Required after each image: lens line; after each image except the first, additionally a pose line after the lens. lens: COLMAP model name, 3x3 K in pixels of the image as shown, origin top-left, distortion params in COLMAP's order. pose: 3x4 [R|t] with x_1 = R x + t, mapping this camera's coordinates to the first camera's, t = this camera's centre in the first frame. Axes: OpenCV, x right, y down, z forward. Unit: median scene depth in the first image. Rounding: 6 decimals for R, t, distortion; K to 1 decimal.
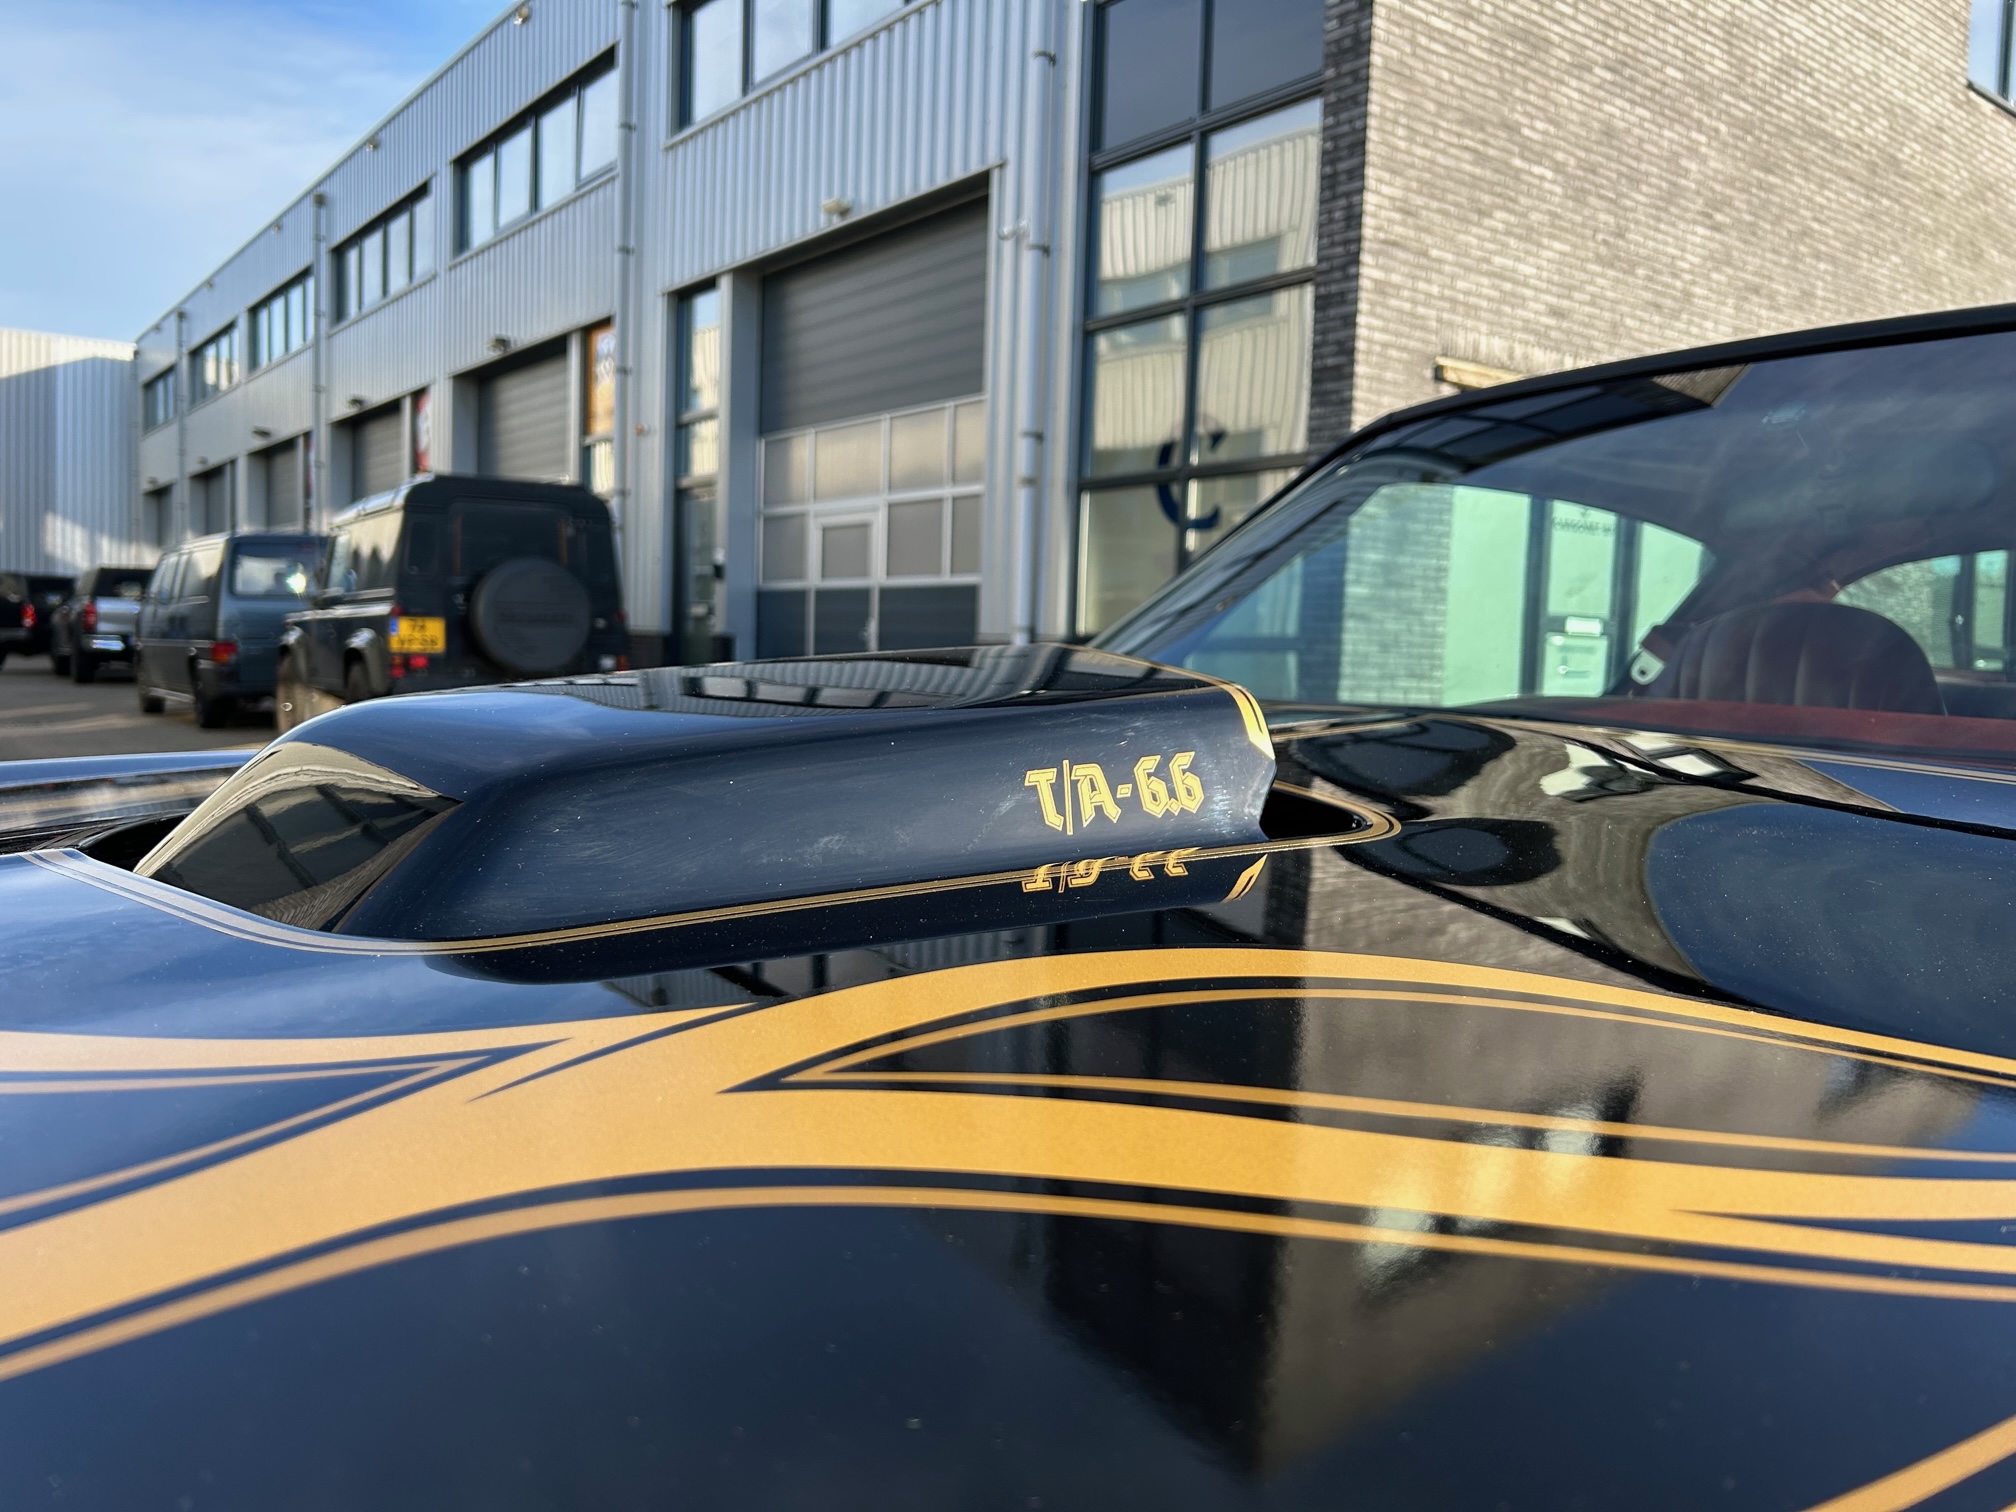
lens RADIAL K [[1544.7, 0, 1001.8], [0, 1544.7, 724.5], [0, 0, 1]] dist [0.030696, -0.037737]
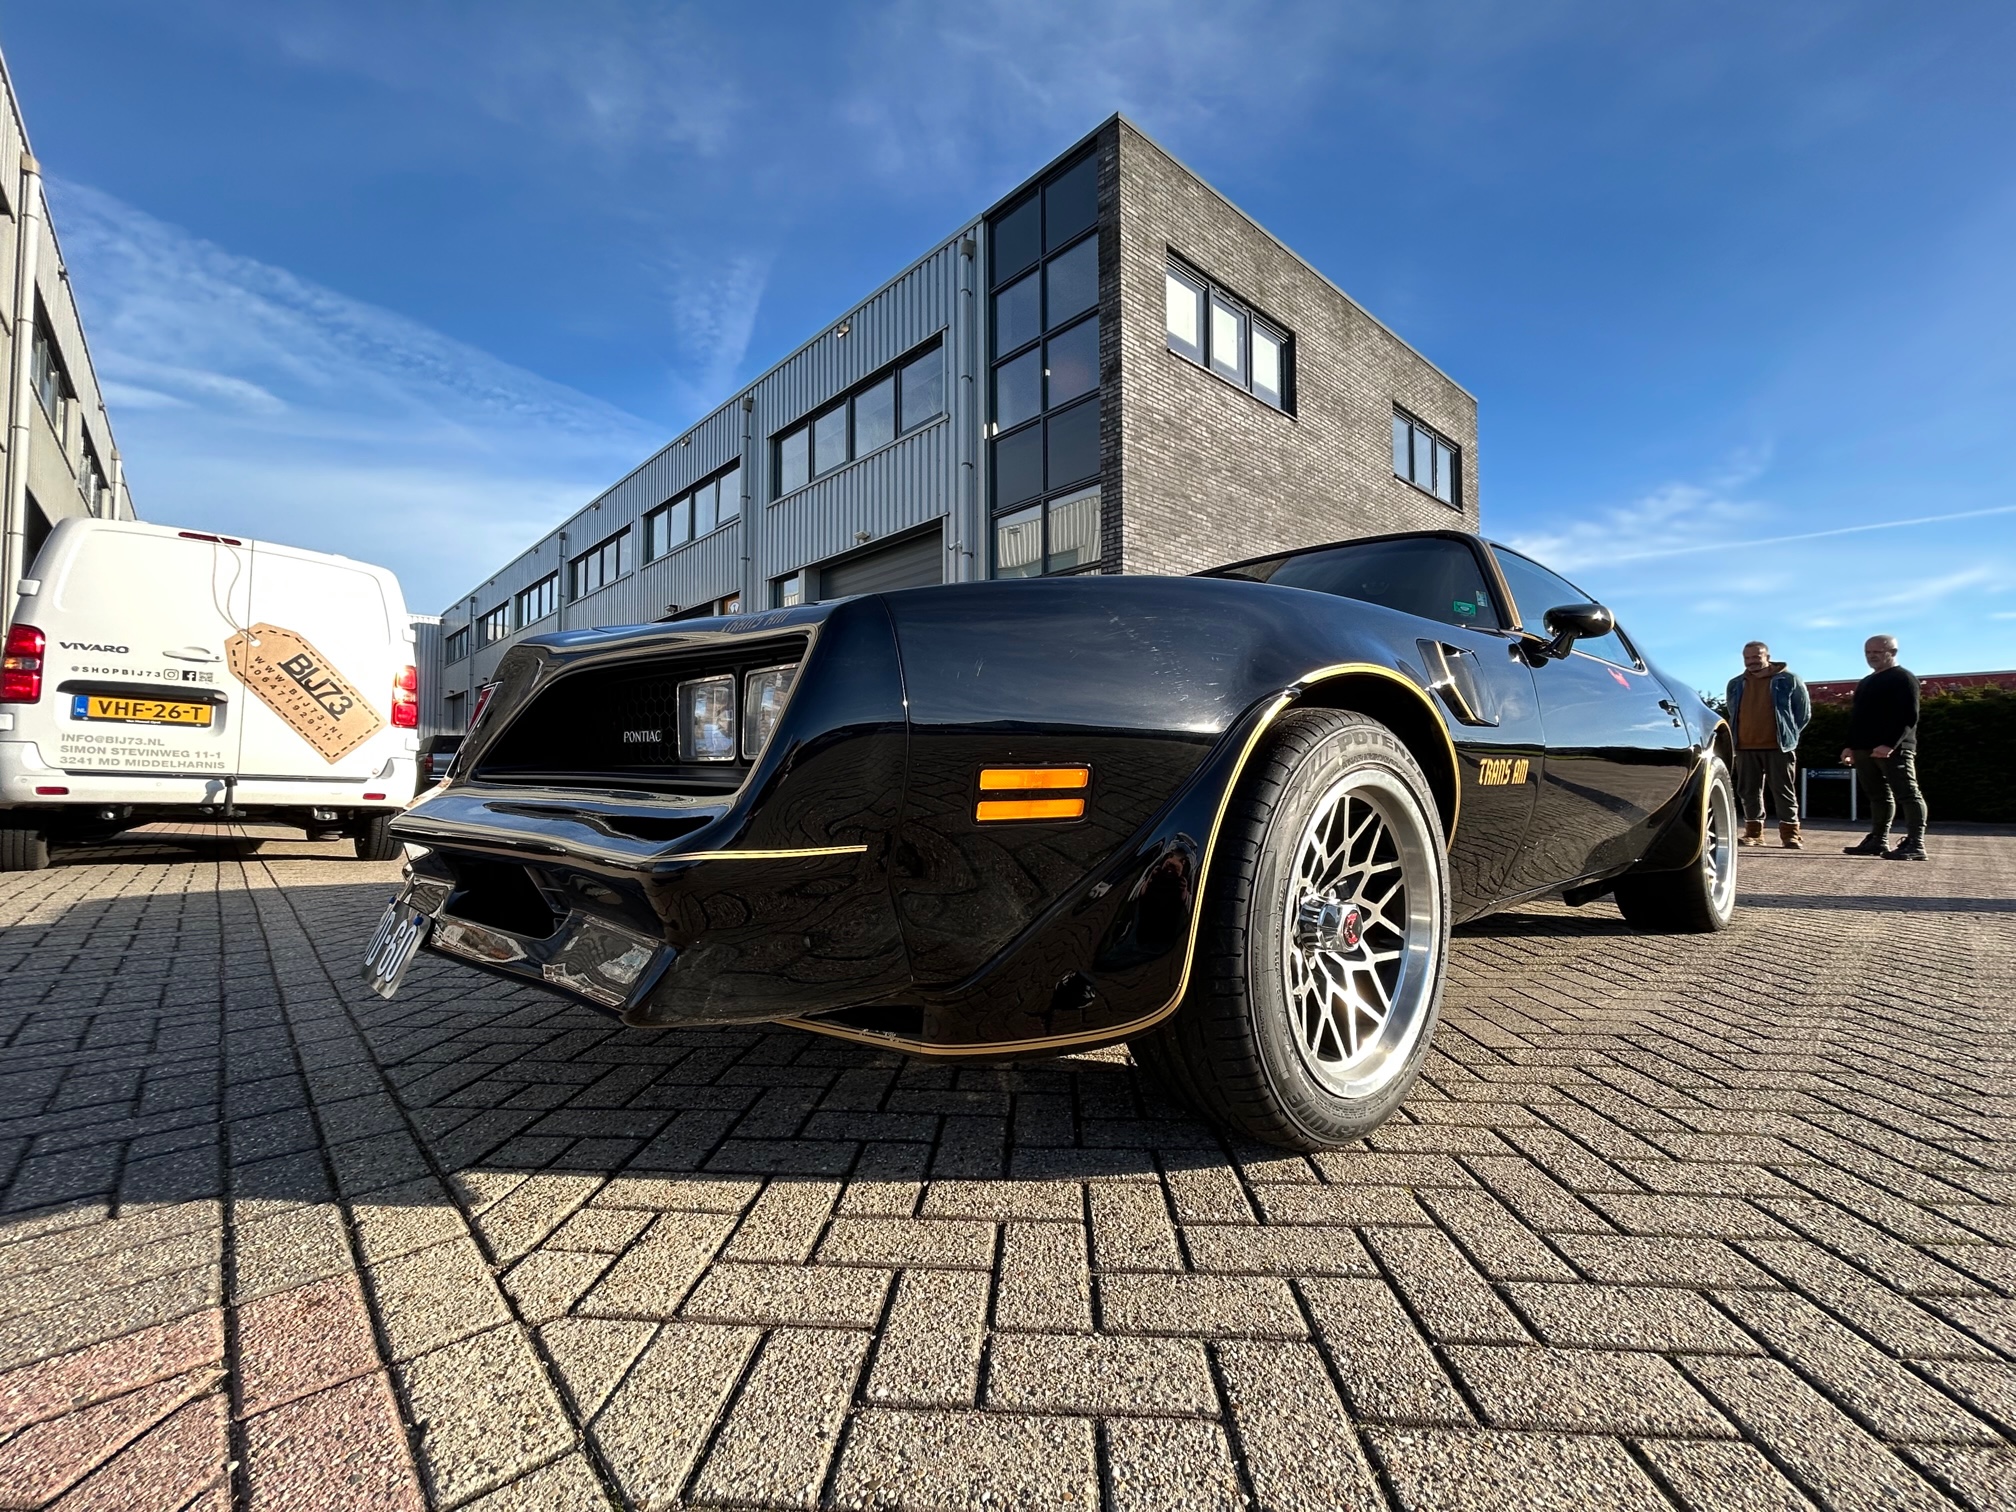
lens RADIAL K [[876.5, 0, 1001.1], [0, 876.5, 752.3], [0, 0, 1]] dist [-0.008763, -0.000228]
pose [[0.995530, -0.030464, 0.089402, -0.033530], [0.037486, 0.996253, -0.077942, 0.037693], [-0.086692, 0.080945, 0.992941, -0.108747]]
